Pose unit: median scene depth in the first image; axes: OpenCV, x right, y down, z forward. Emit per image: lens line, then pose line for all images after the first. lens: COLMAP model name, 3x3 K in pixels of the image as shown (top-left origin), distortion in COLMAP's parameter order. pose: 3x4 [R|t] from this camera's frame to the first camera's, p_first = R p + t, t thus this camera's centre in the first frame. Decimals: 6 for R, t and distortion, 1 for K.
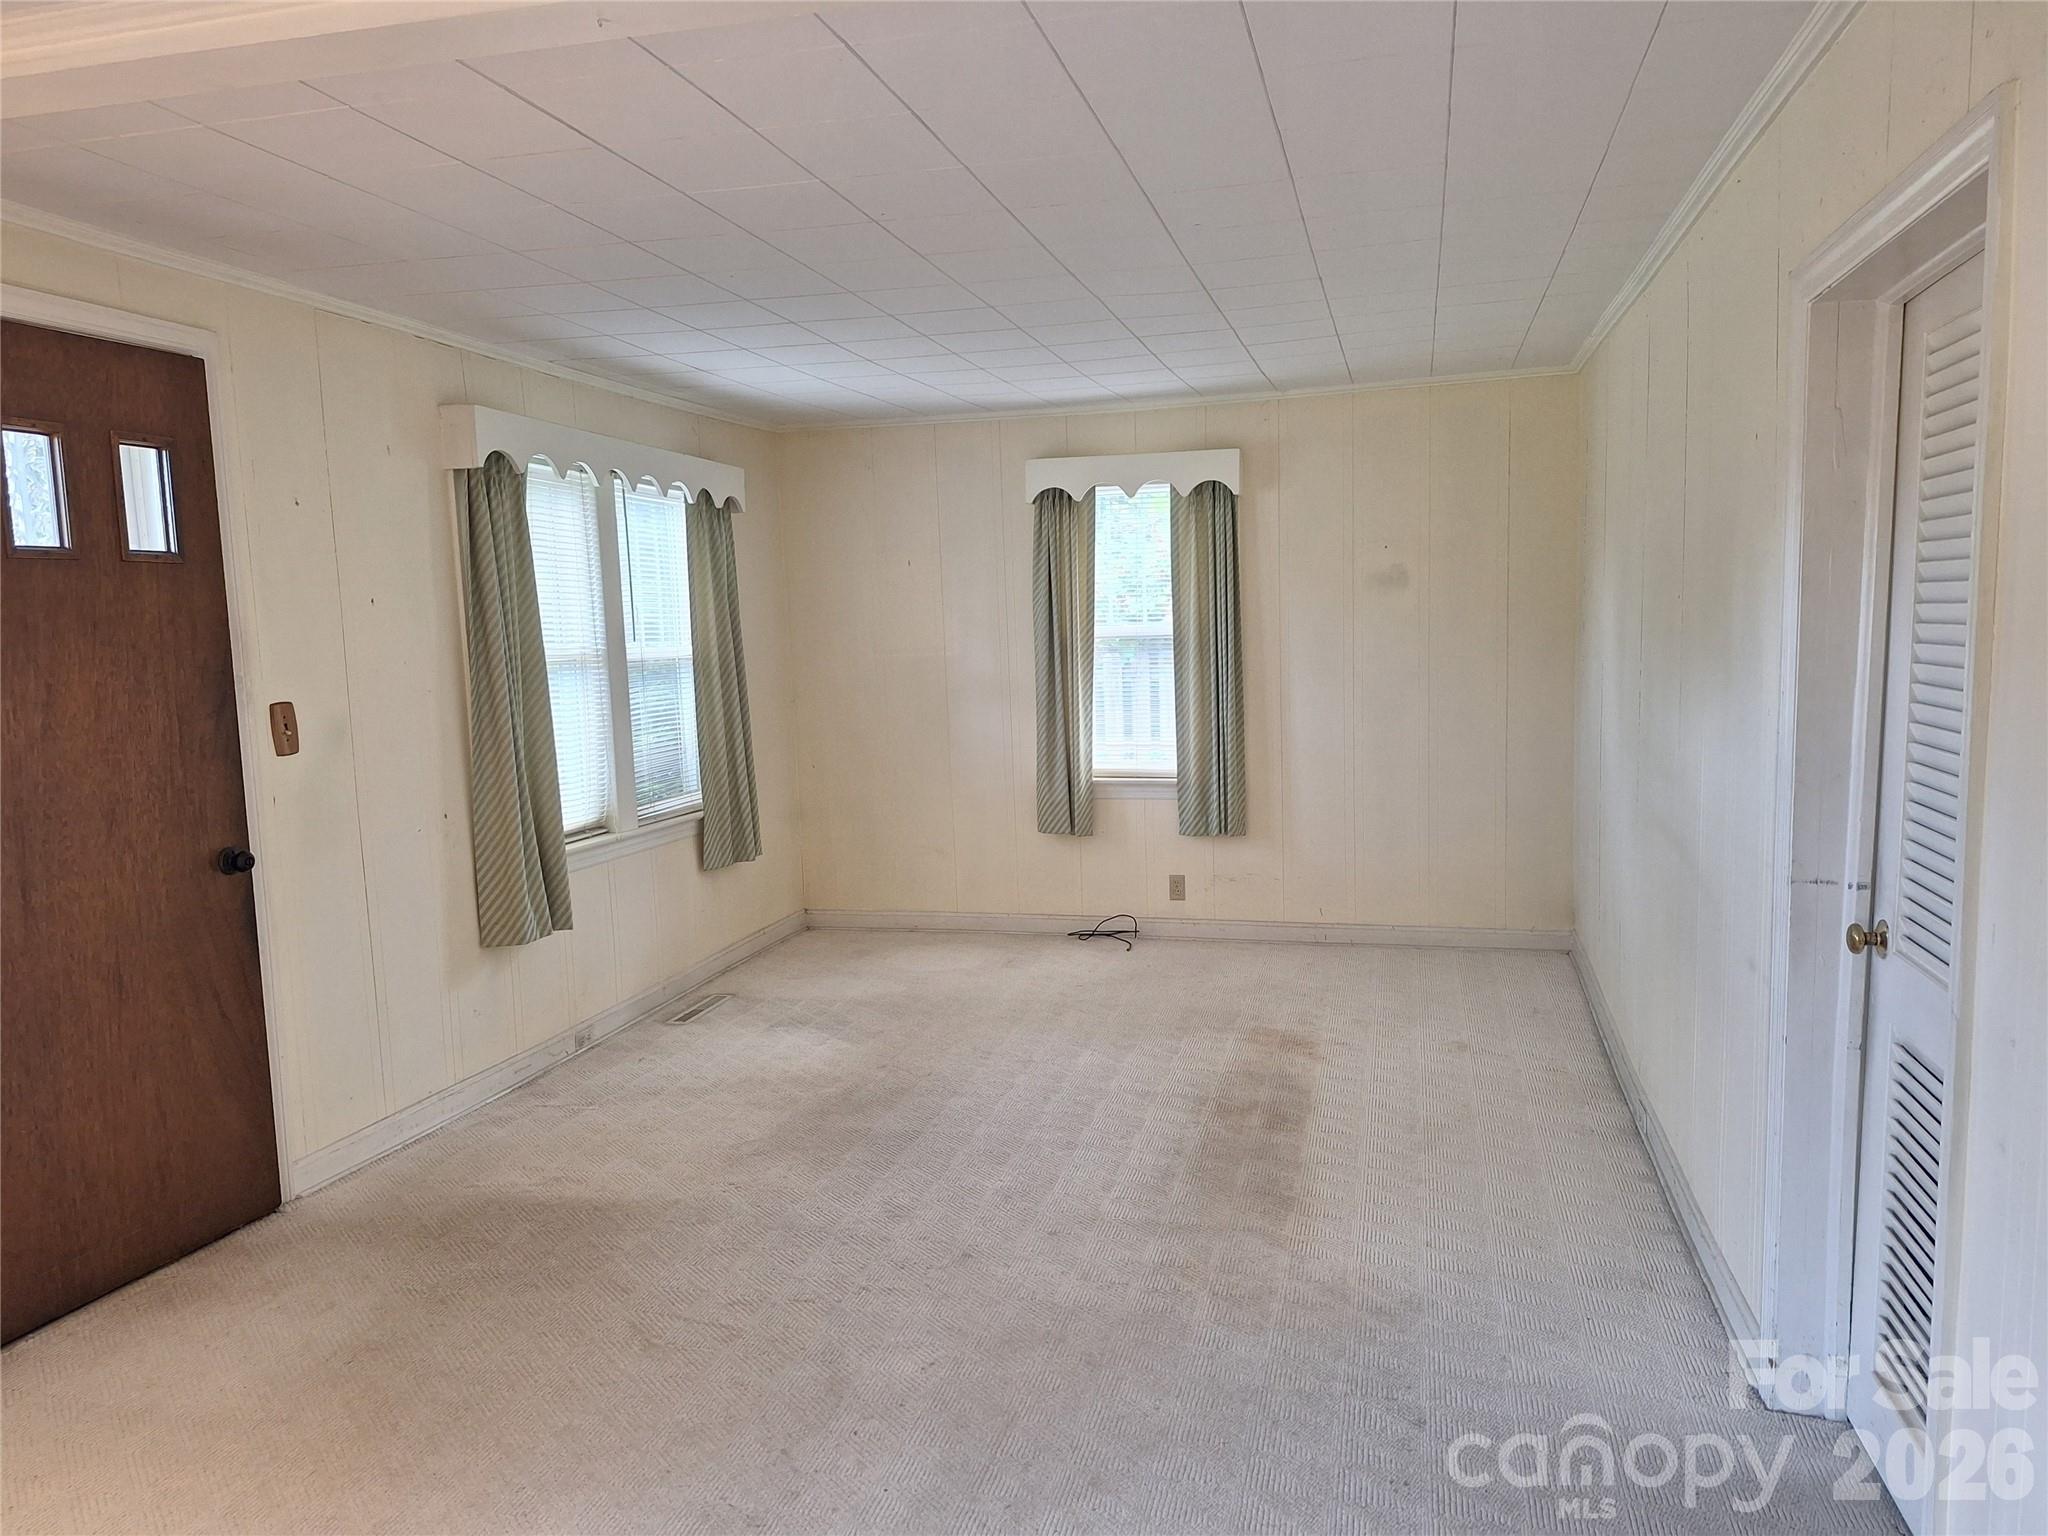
lens RADIAL K [[1407.2, 0, 1024.0], [0, 1407.2, 768.0], [0, 0, 1]] dist [0.002258, 0.000118]
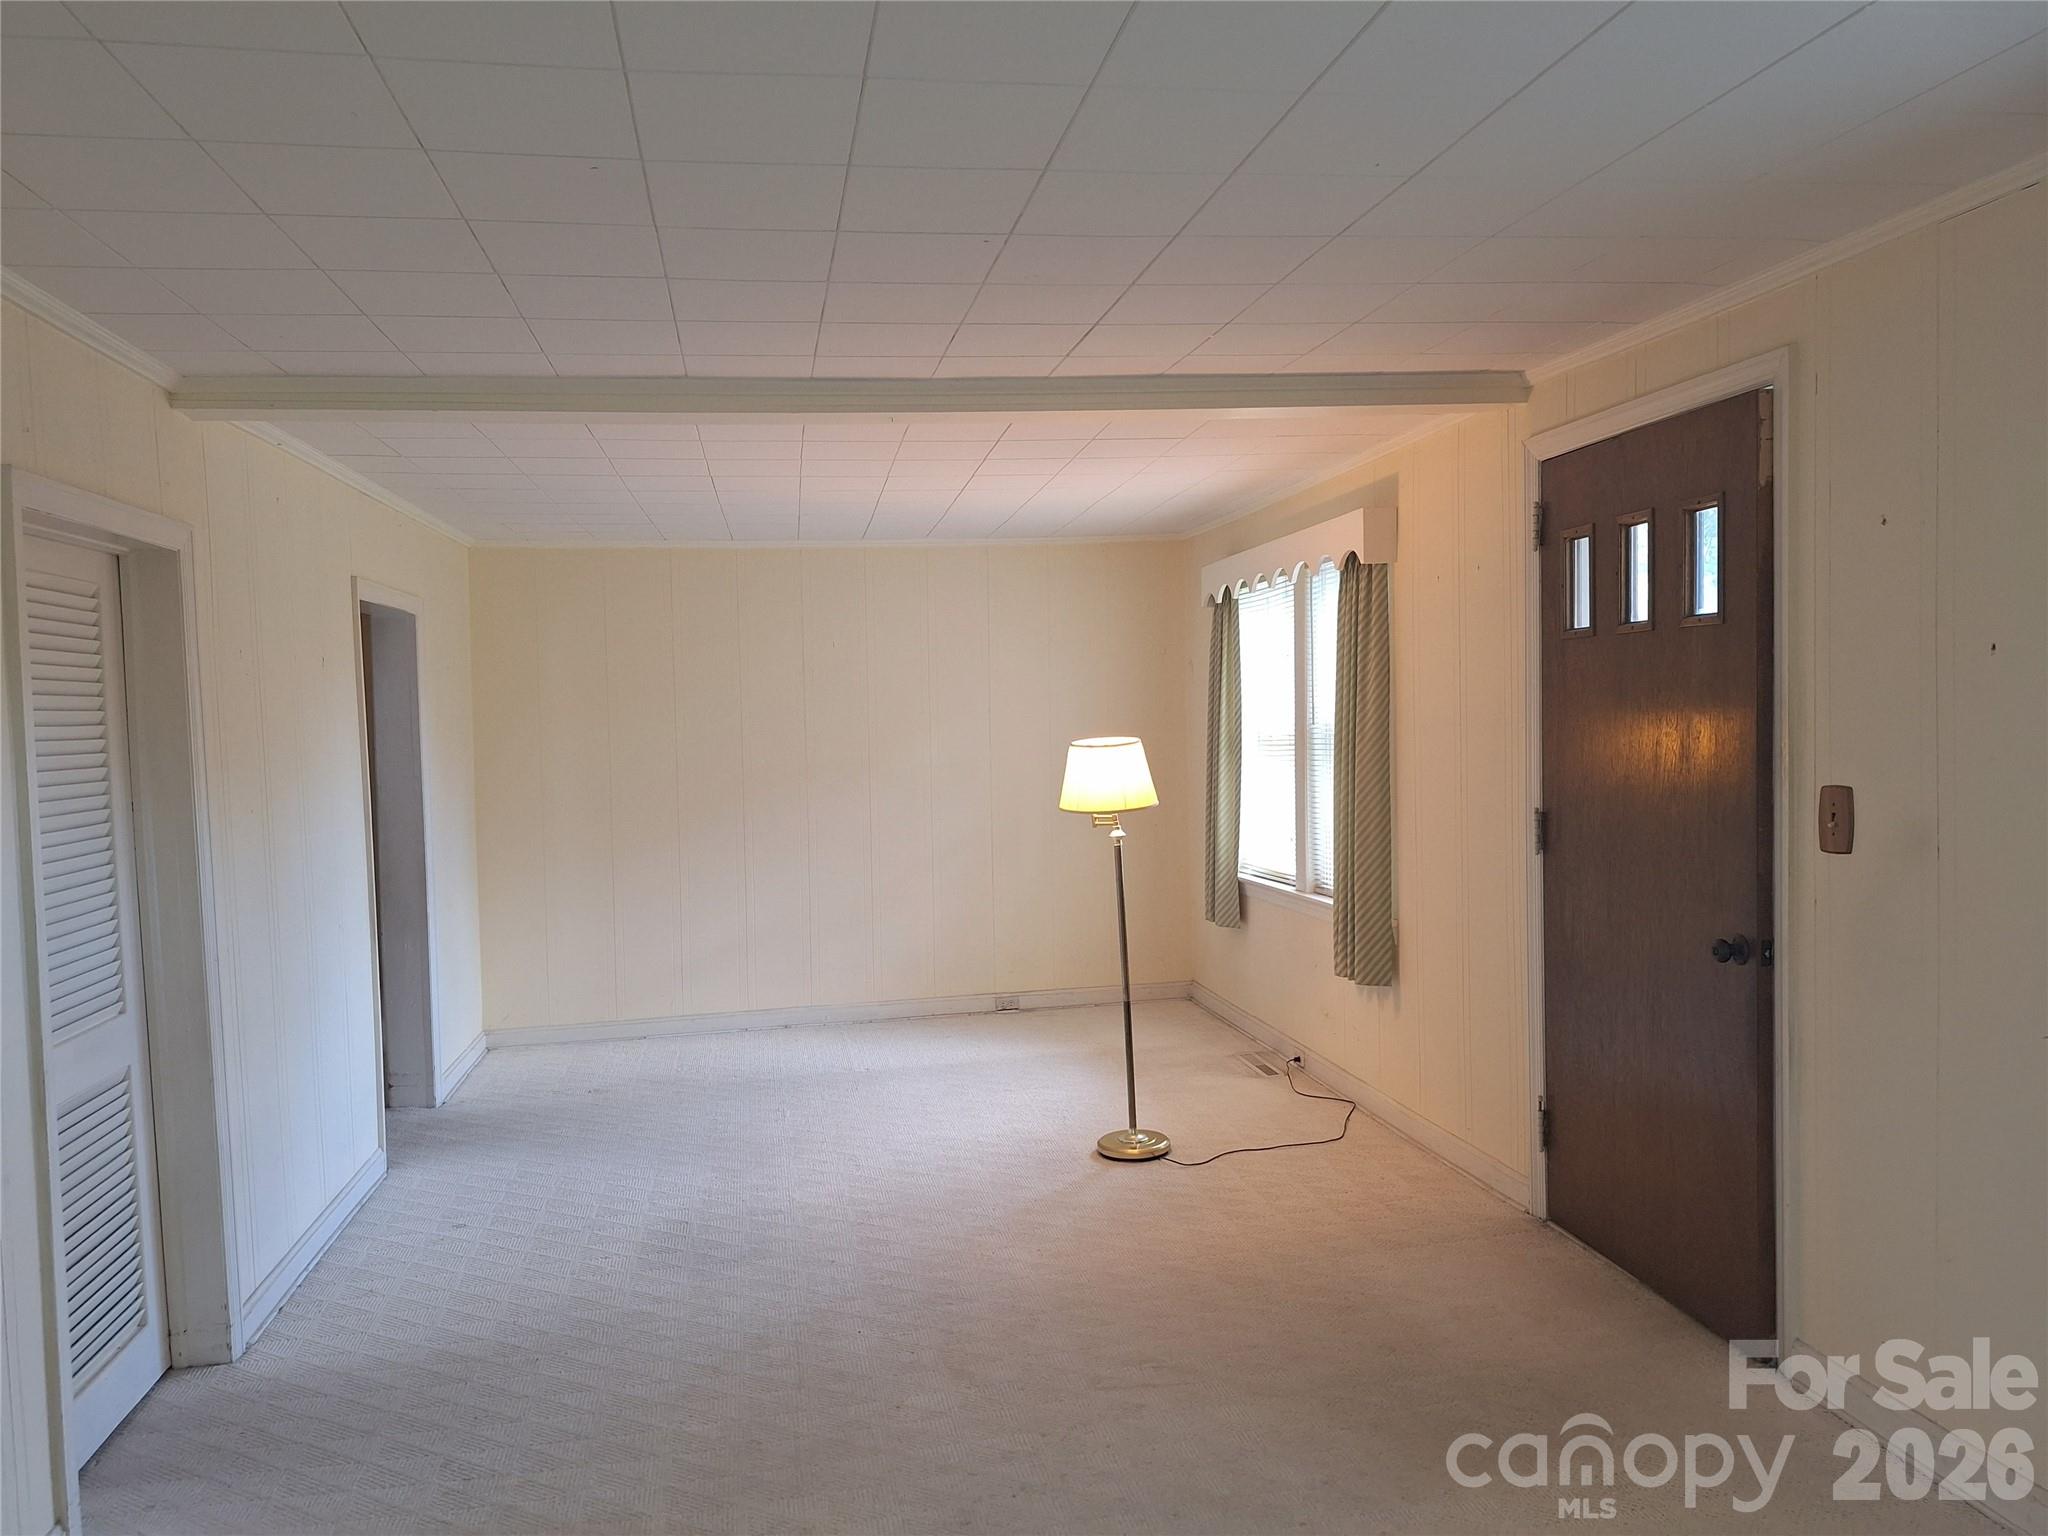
lens RADIAL K [[1407.2, 0, 1024.0], [0, 1407.2, 768.0], [0, 0, 1]] dist [0.002258, 0.000118]
pose [[-0.900702, 0.079870, -0.427033, 0.227877], [0.018591, 0.989141, 0.145791, -0.192020], [0.434040, 0.123376, -0.892406, 1.607117]]
